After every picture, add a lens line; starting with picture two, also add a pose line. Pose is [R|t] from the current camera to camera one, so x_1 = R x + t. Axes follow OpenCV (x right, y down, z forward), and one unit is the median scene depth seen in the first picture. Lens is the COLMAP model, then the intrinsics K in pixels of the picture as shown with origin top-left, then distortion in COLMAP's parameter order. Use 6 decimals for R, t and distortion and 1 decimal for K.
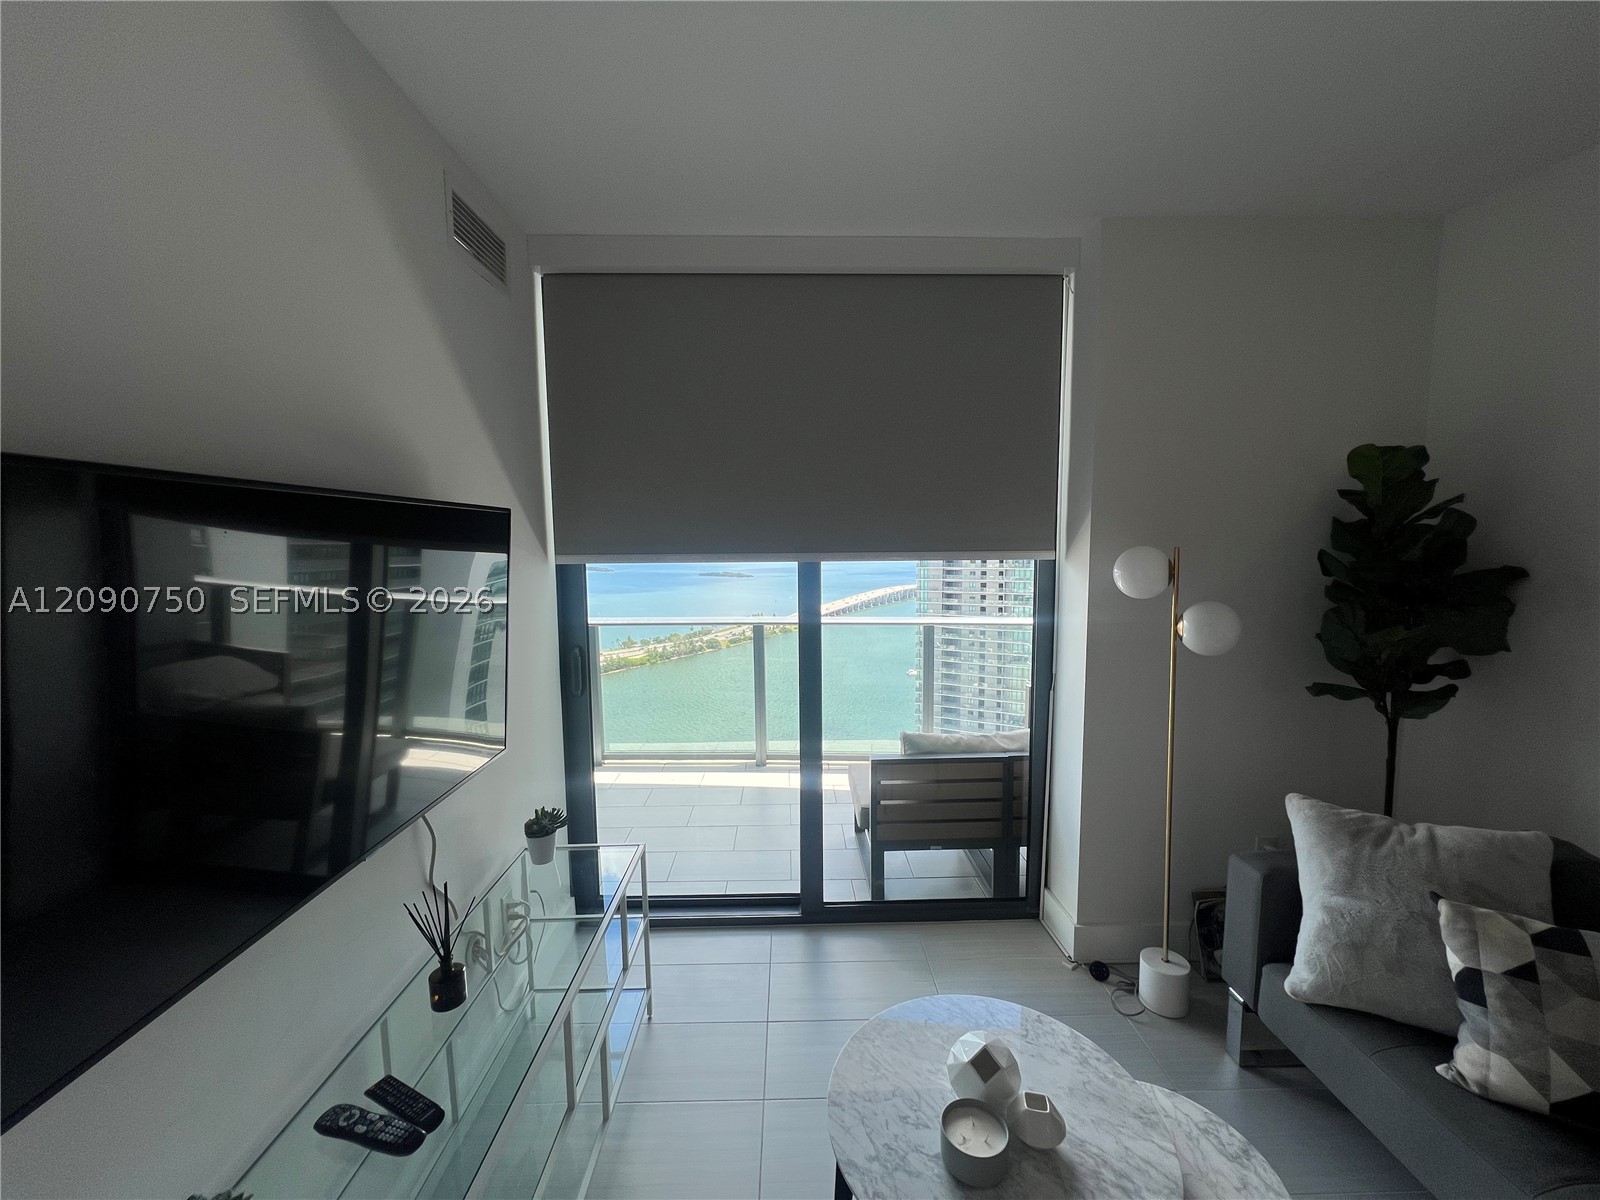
lens RADIAL K [[641.9, 0, 806.0], [0, 641.9, 605.5], [0, 0, 1]] dist [-0.000131, -0.000039]
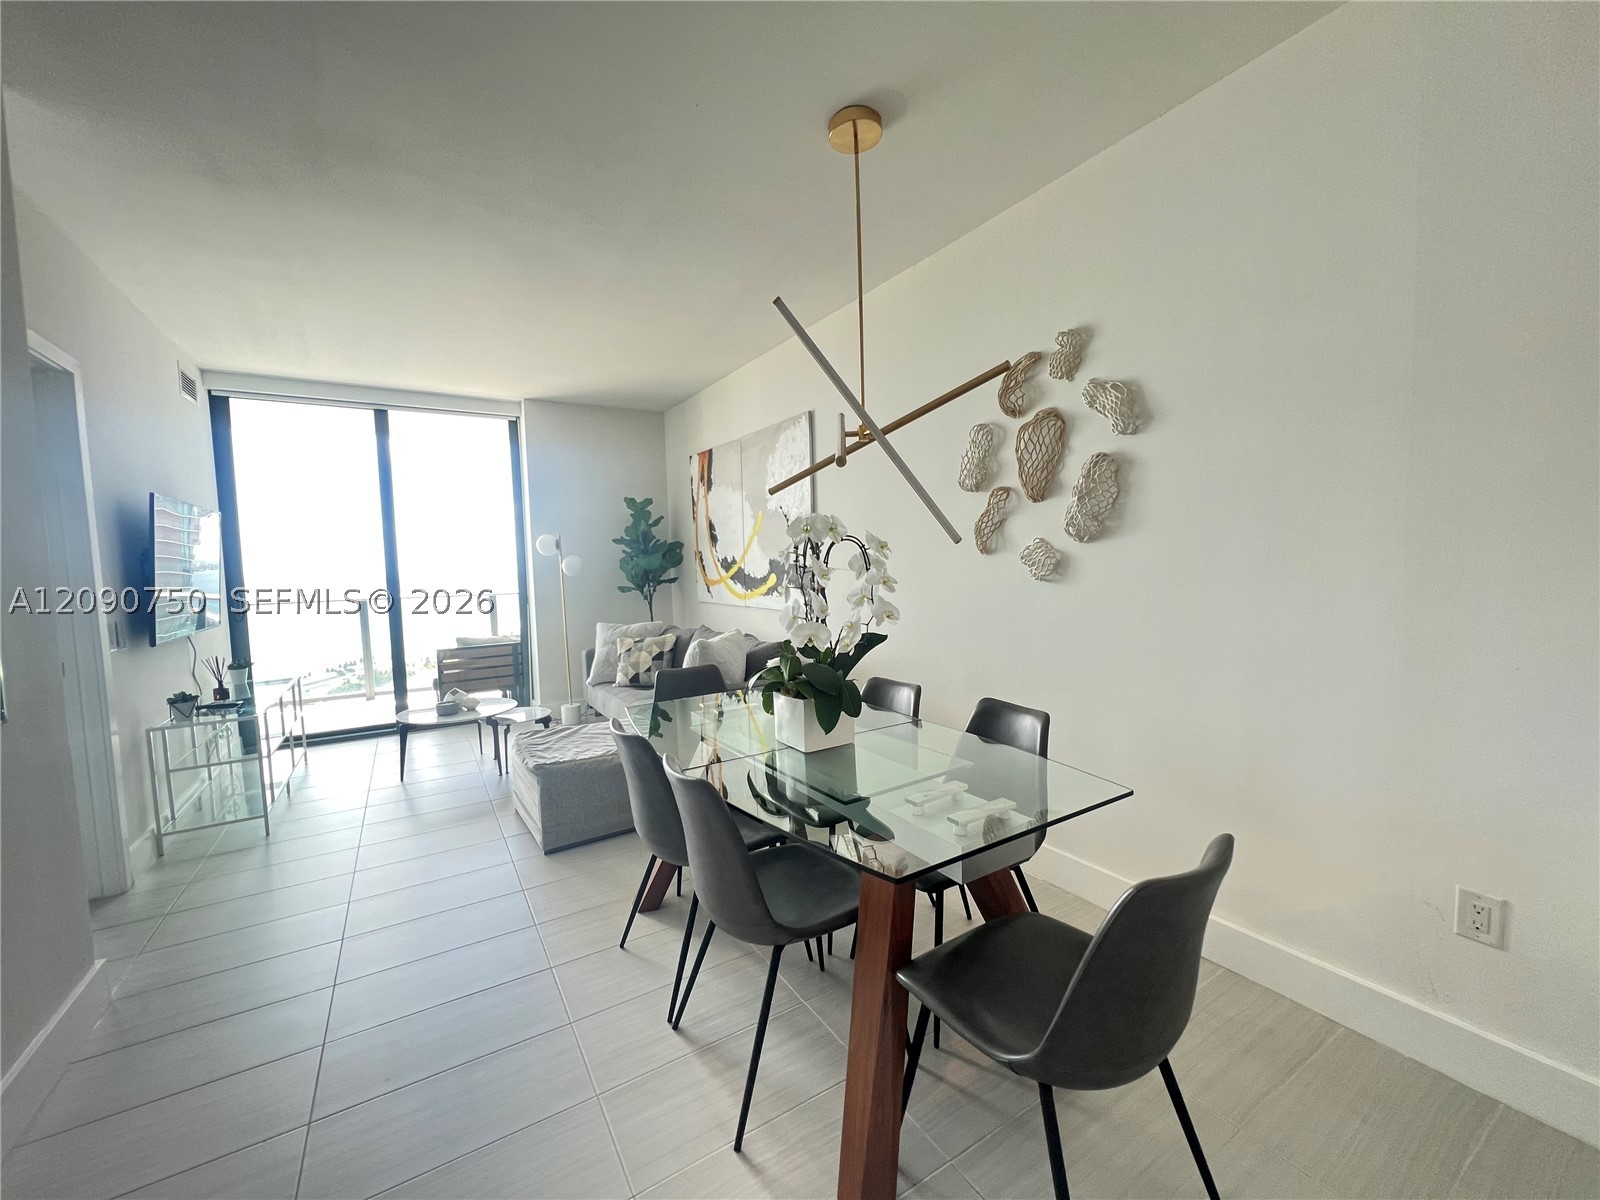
lens RADIAL K [[637.6, 0, 801.3], [0, 637.6, 602.8], [0, 0, 1]] dist [-0.000695, 0.001430]
pose [[0.864105, -0.048587, 0.500962, 0.146941], [0.068980, 0.997370, -0.022251, 0.331897], [-0.498563, 0.053783, 0.865183, -1.812335]]
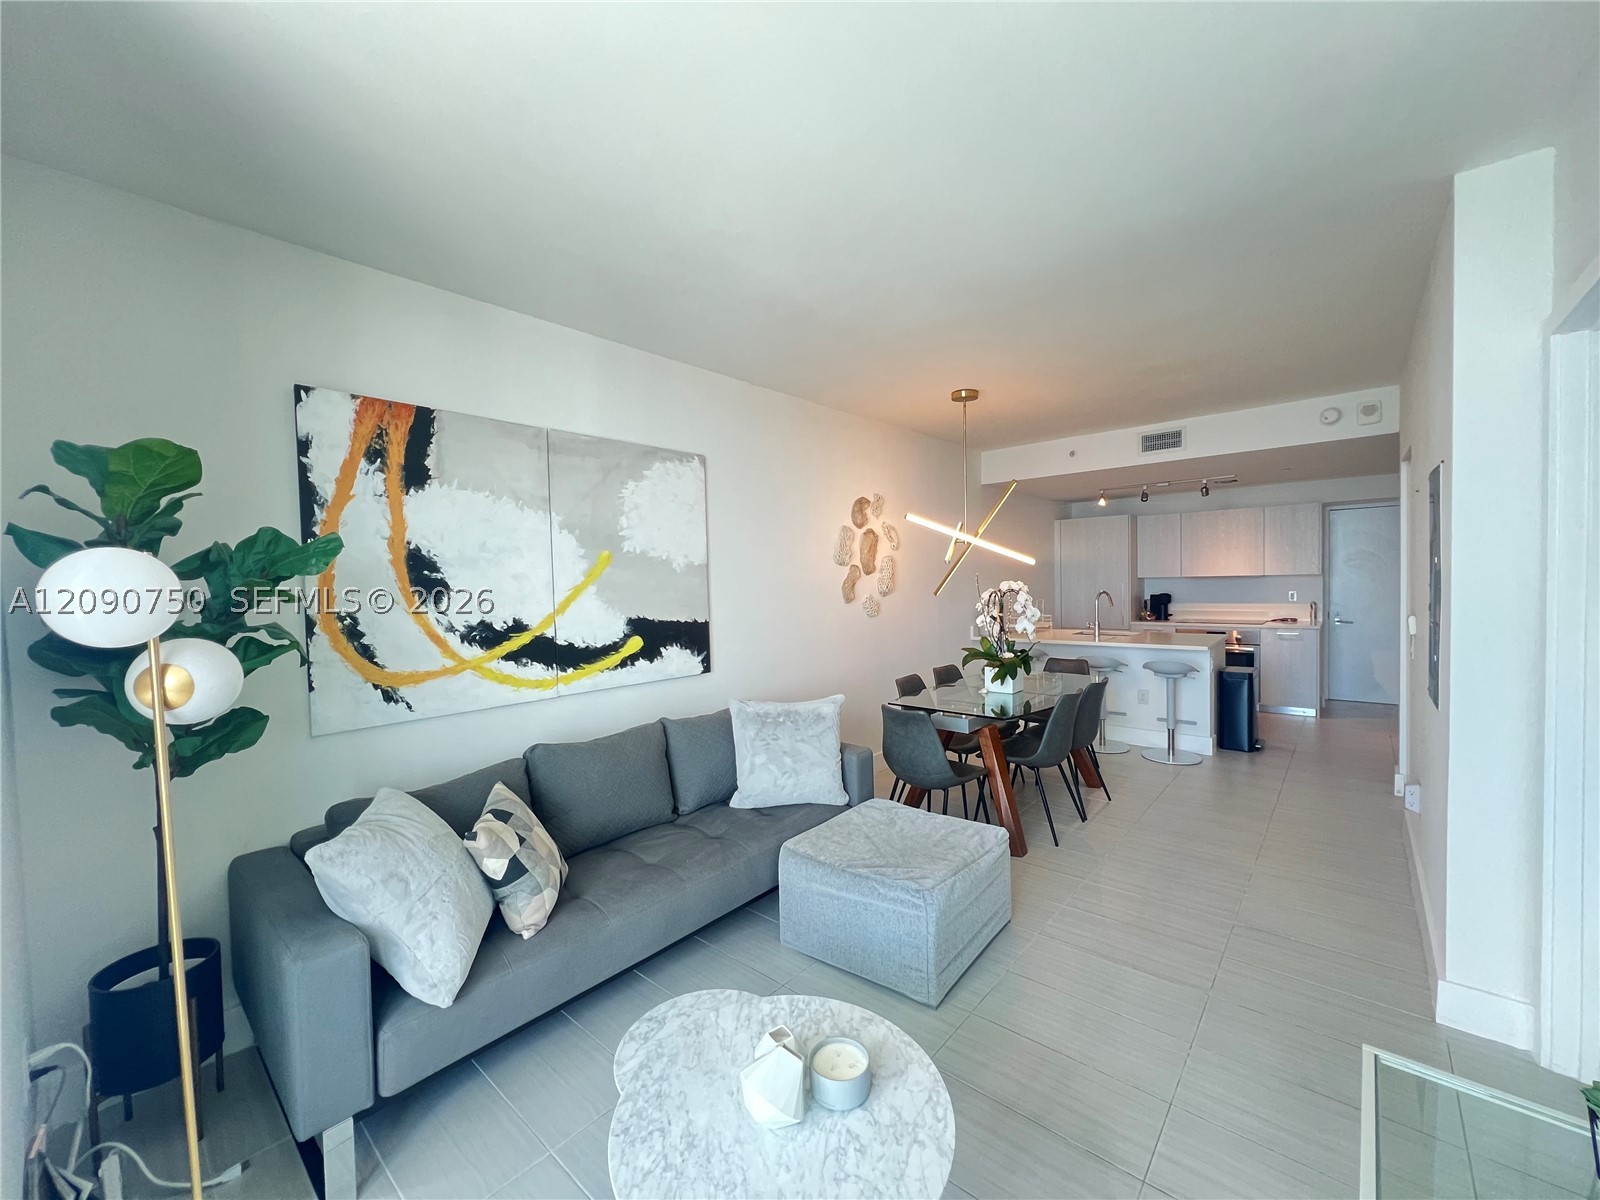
lens RADIAL K [[637.6, 0, 801.5], [0, 637.6, 603.0], [0, 0, 1]] dist [-0.000695, 0.001430]
pose [[-0.737138, 0.003913, 0.675731, -0.284974], [0.099211, 0.989774, 0.102495, -0.050552], [-0.668420, 0.142593, -0.729988, 1.145339]]
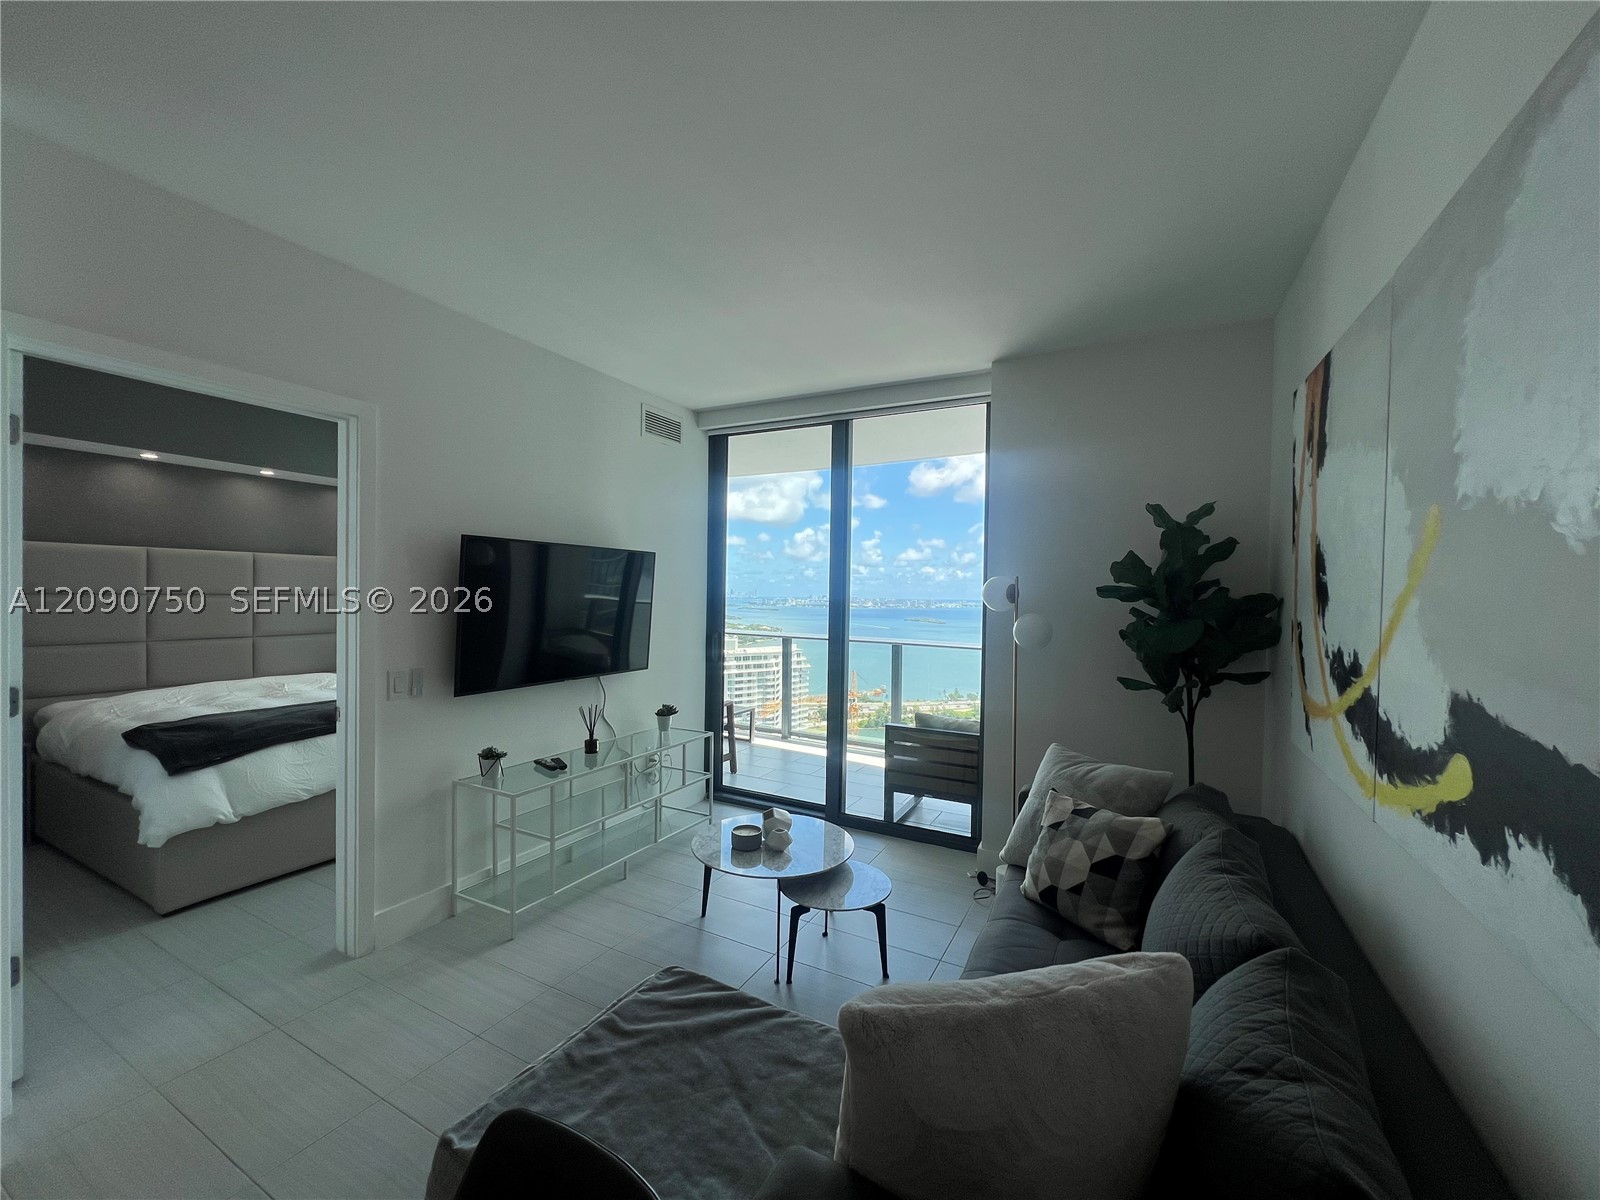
lens RADIAL K [[641.9, 0, 801.4], [0, 641.9, 605.0], [0, 0, 1]] dist [-0.000131, -0.000039]
pose [[0.871627, 0.034224, -0.488974, 0.971344], [-0.074787, 0.995165, -0.063661, 0.117966], [0.484431, 0.092057, 0.869972, -0.580855]]
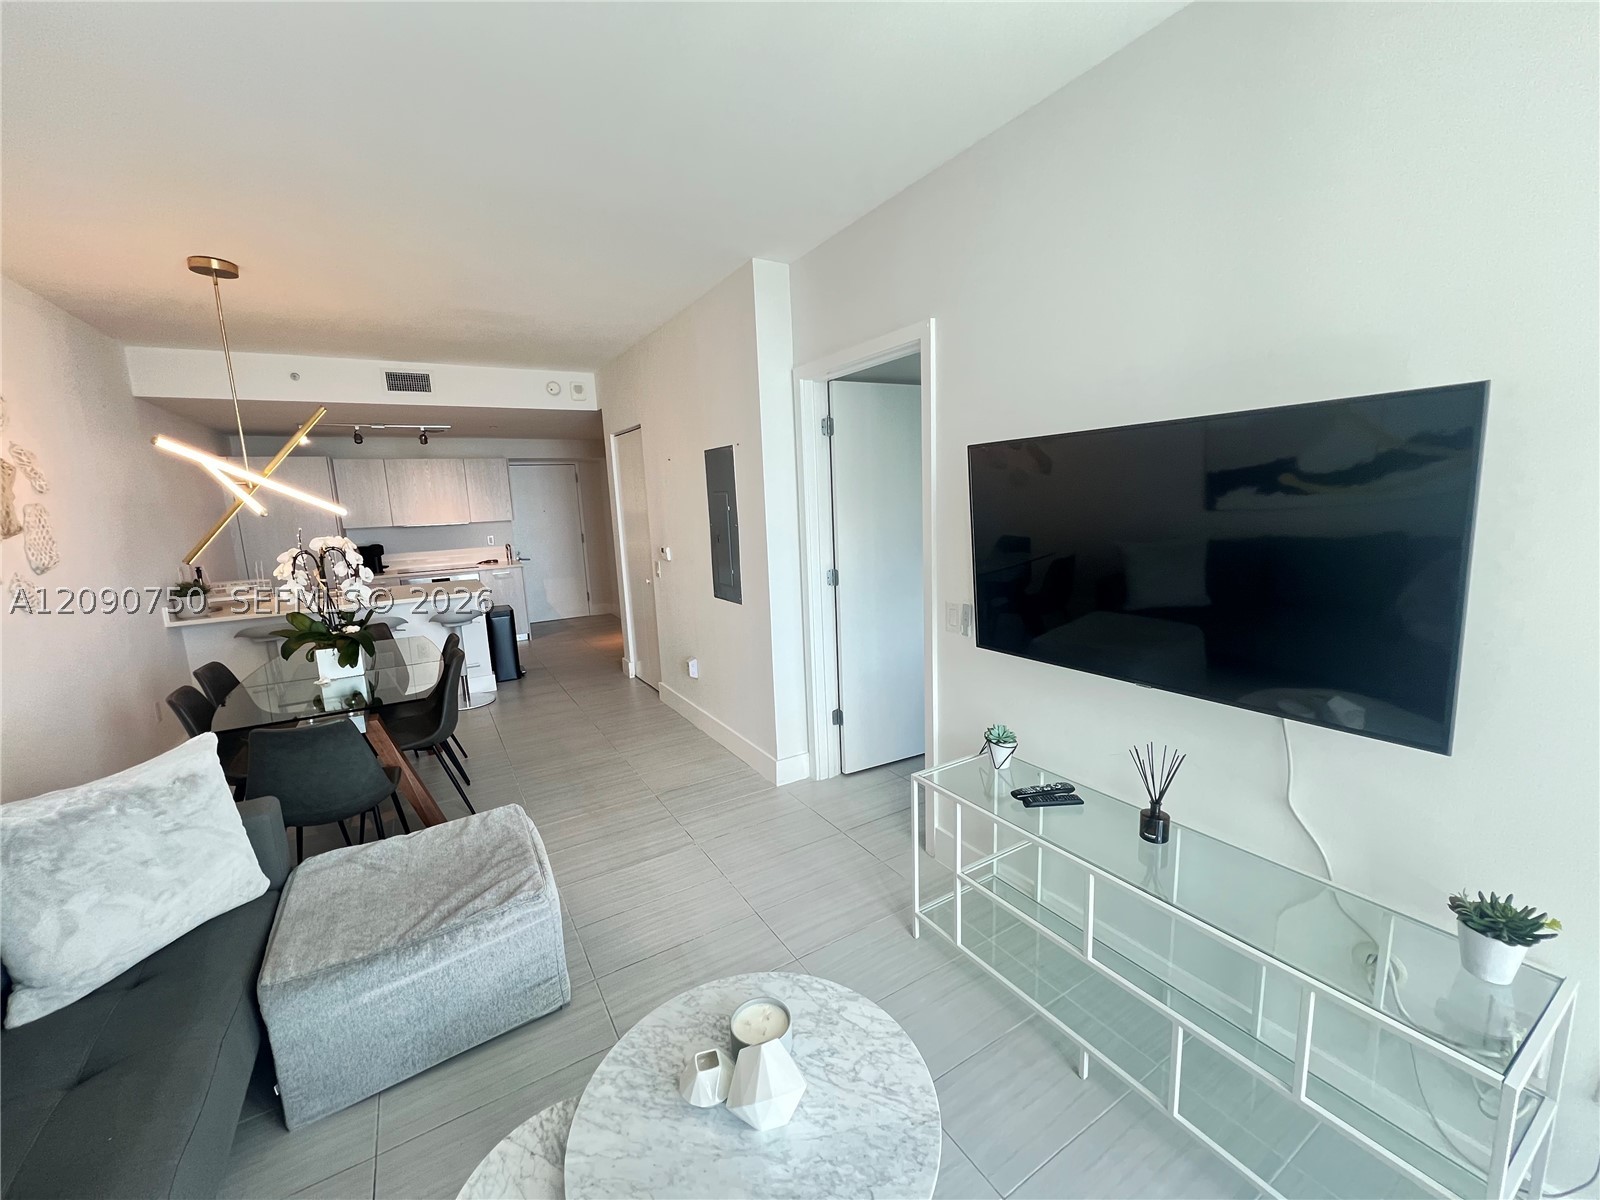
lens RADIAL K [[641.9, 0, 800.4], [0, 641.9, 601.2], [0, 0, 1]] dist [-0.000131, -0.000039]
pose [[-0.867909, 0.125919, -0.480499, 0.420571], [0.001606, 0.968042, 0.250783, -0.095156], [0.496721, 0.216885, -0.840374, 1.186107]]
